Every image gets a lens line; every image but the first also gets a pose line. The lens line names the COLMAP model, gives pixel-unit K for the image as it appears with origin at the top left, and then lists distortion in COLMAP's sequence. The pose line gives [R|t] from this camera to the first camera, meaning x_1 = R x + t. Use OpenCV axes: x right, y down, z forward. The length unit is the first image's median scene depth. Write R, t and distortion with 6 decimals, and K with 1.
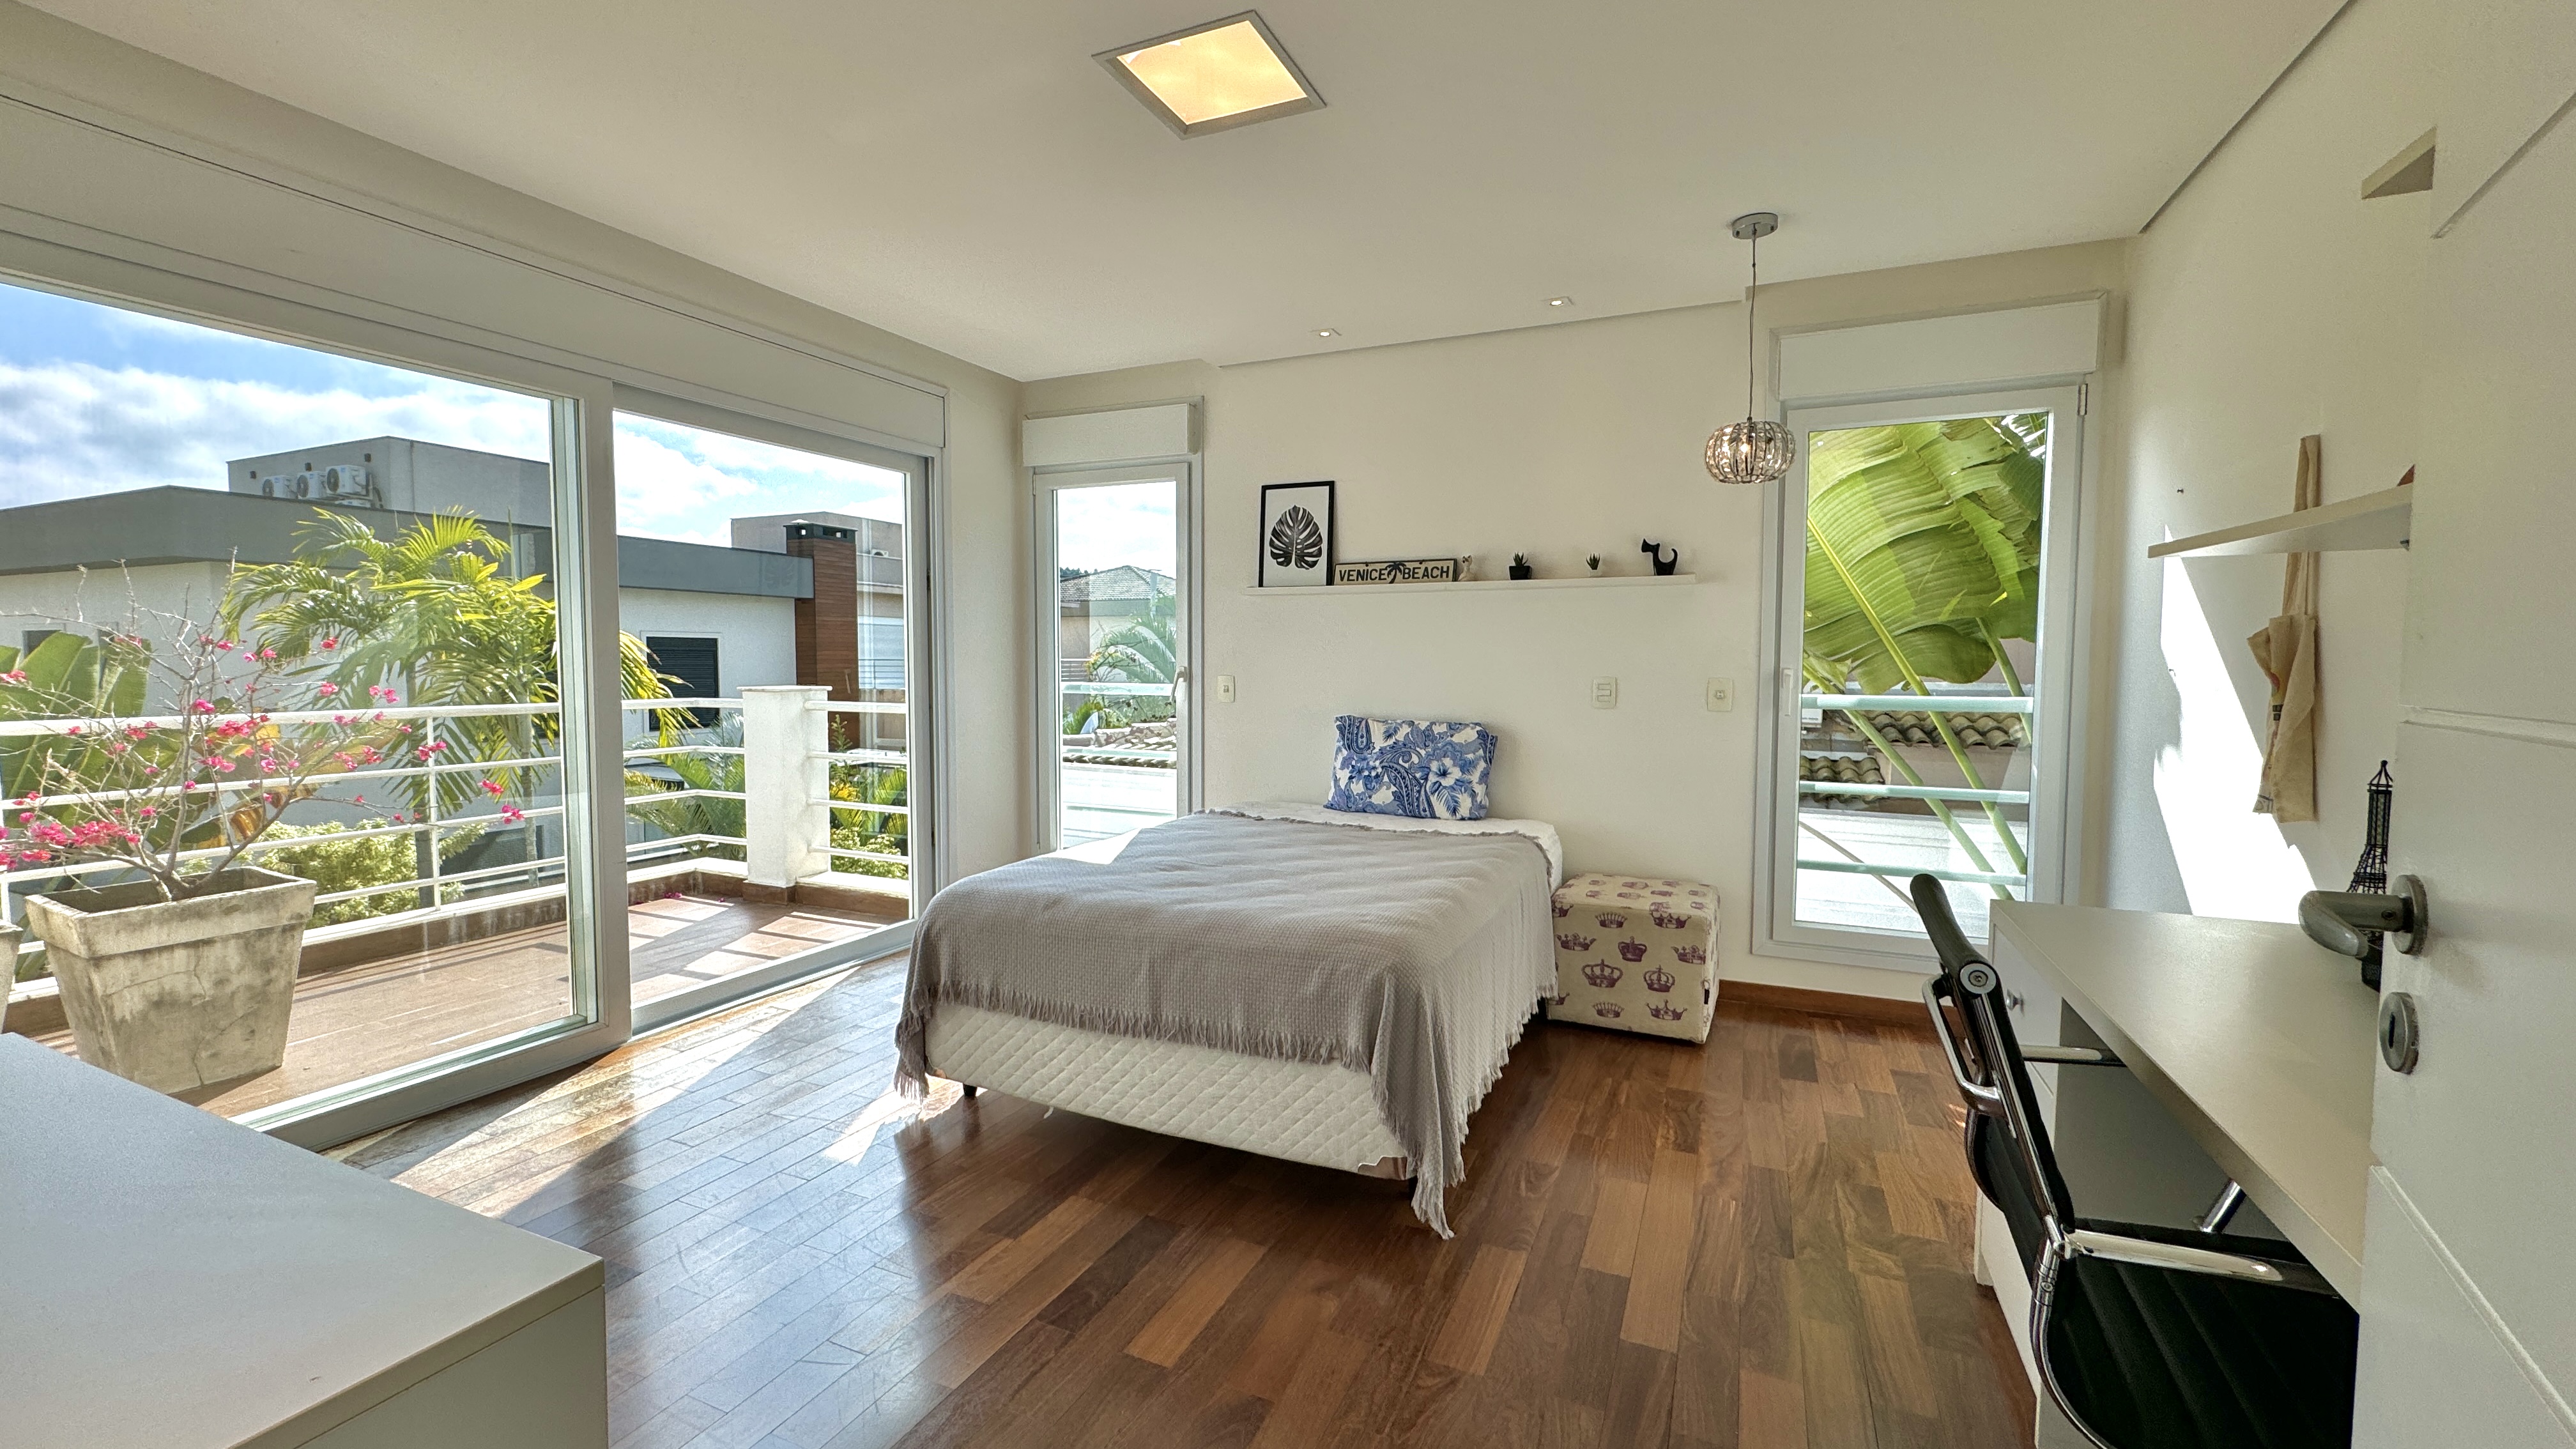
lens RADIAL K [[1026.5, 0, 1288.6], [0, 1026.5, 713.0], [0, 0, 1]] dist [-0.001293, 0.000606]
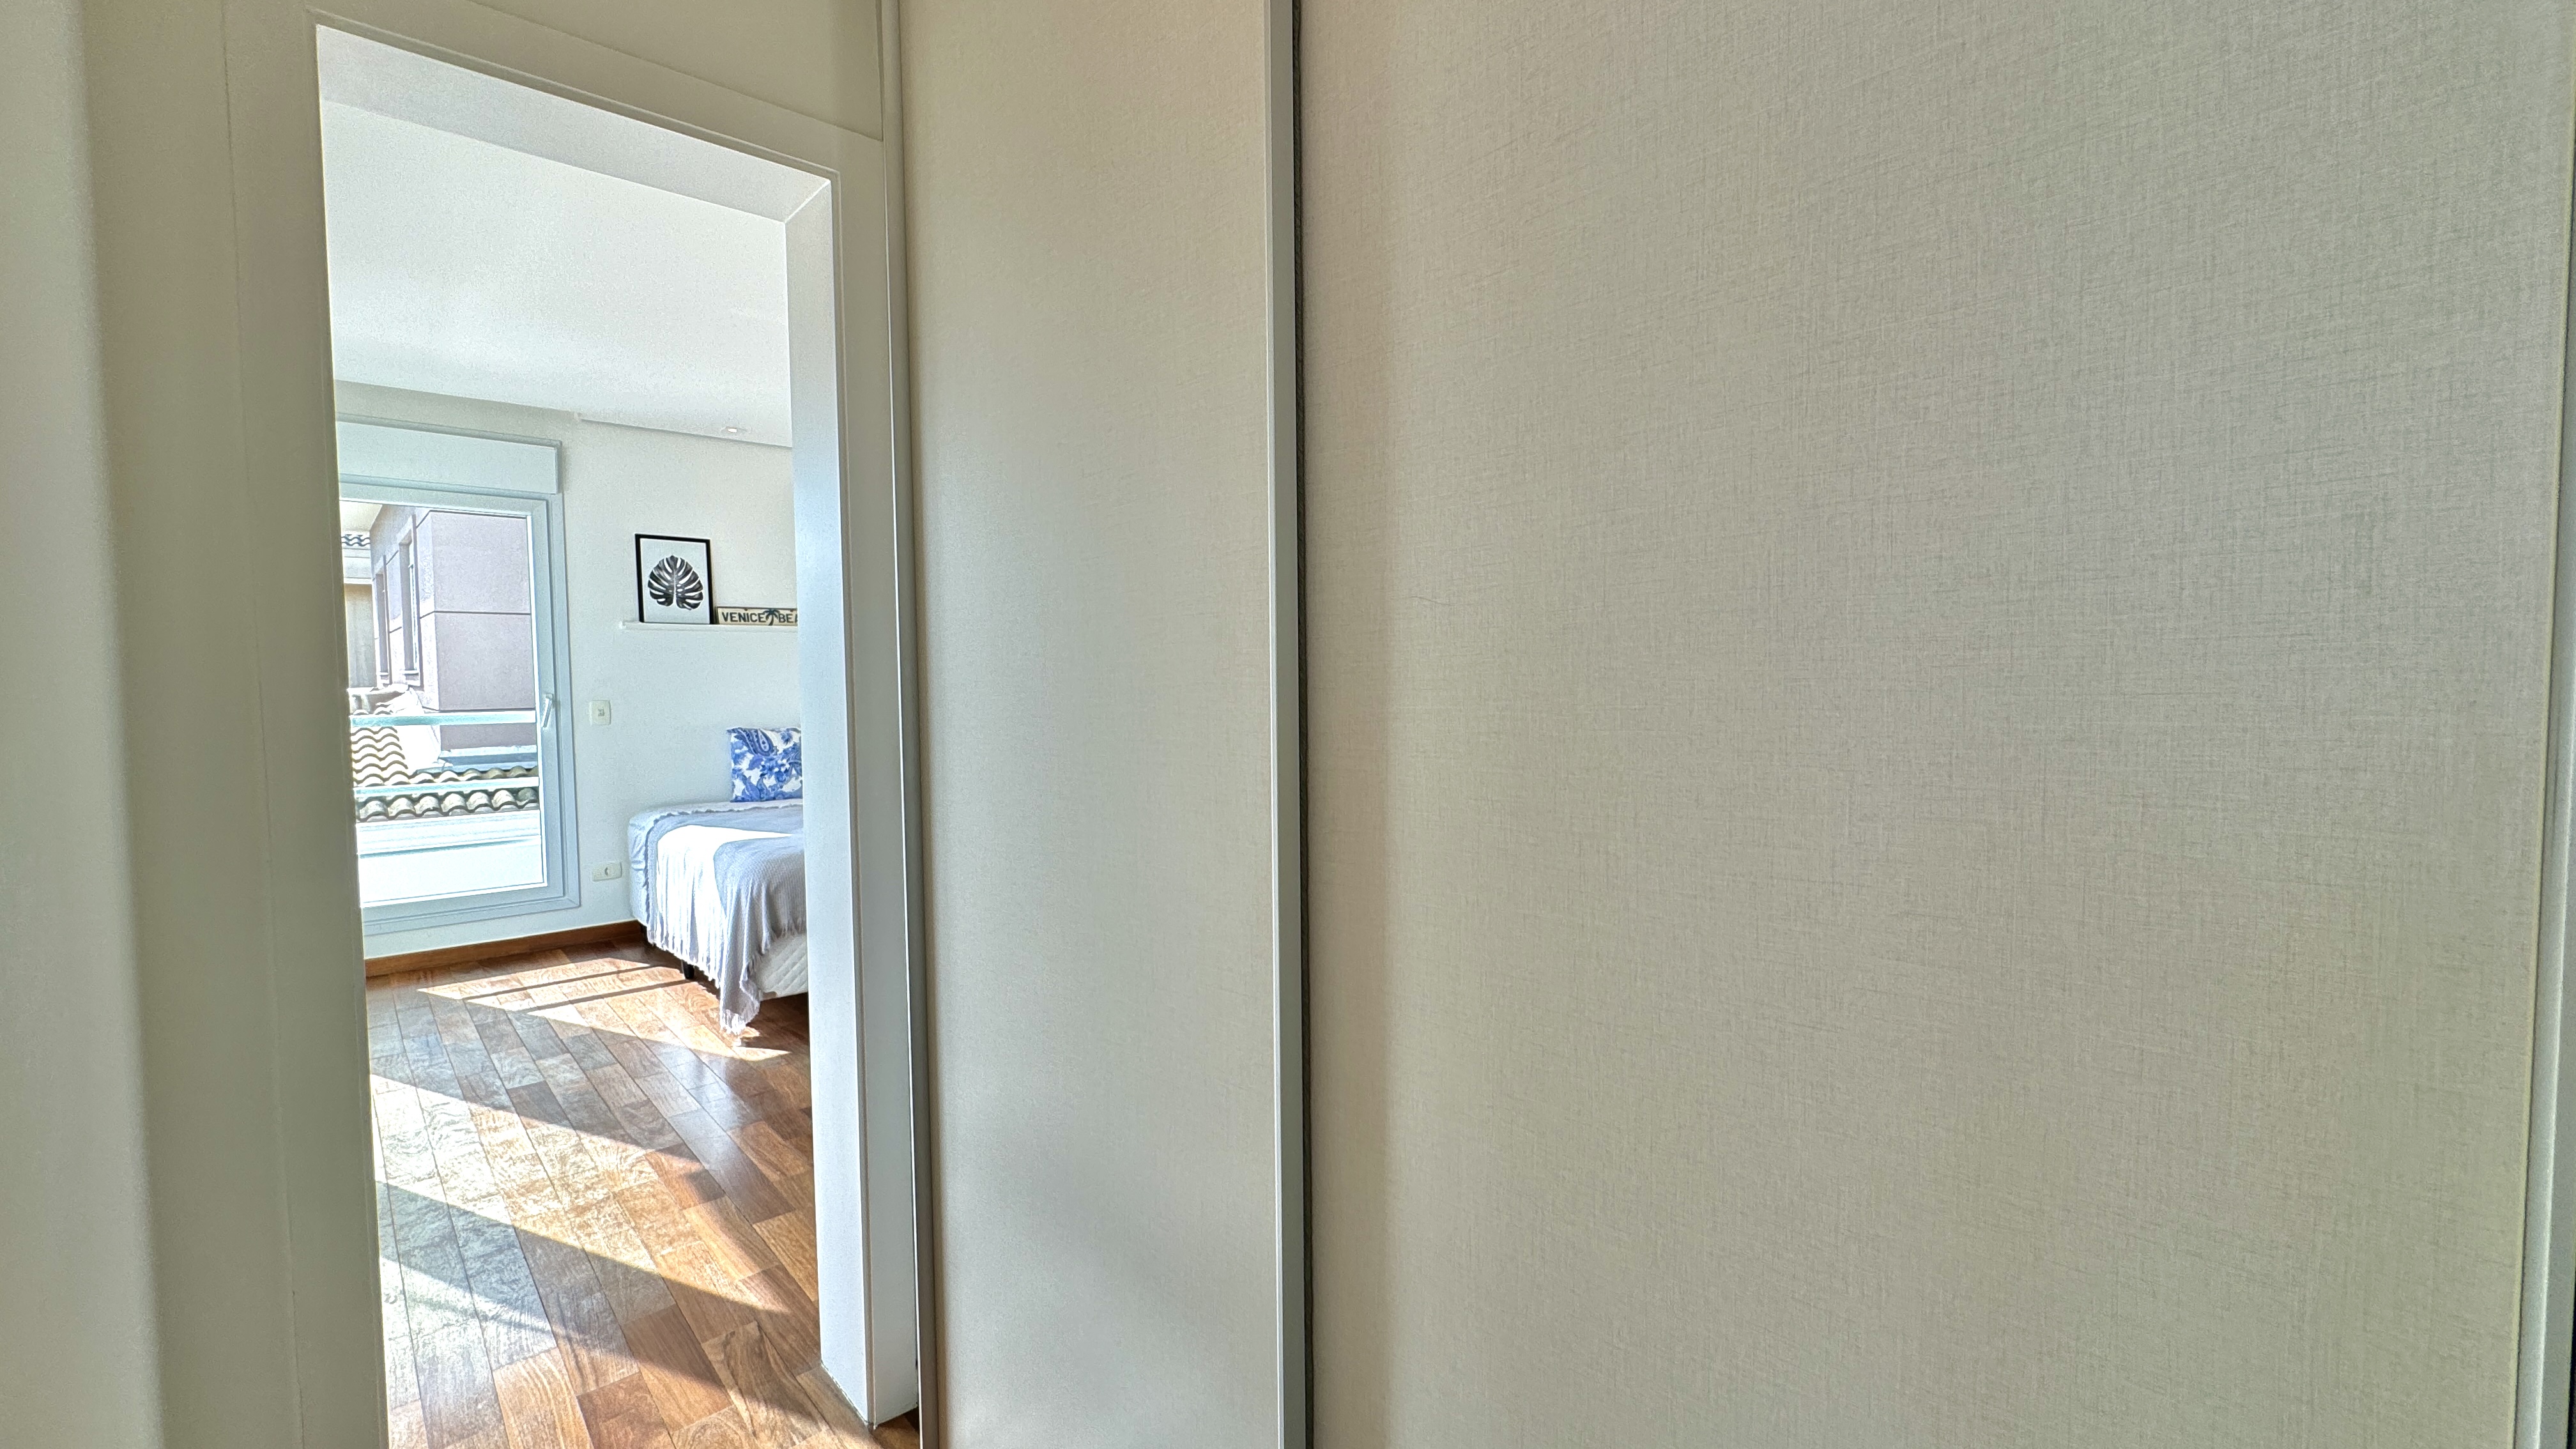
lens RADIAL K [[1026.5, 0, 1287.9], [0, 1026.5, 722.5], [0, 0, 1]] dist [-0.001293, 0.000606]
pose [[0.368569, -0.053667, 0.928050, -0.853351], [0.061571, 0.997549, 0.033234, -0.004943], [-0.927559, 0.044892, 0.370970, -0.093633]]
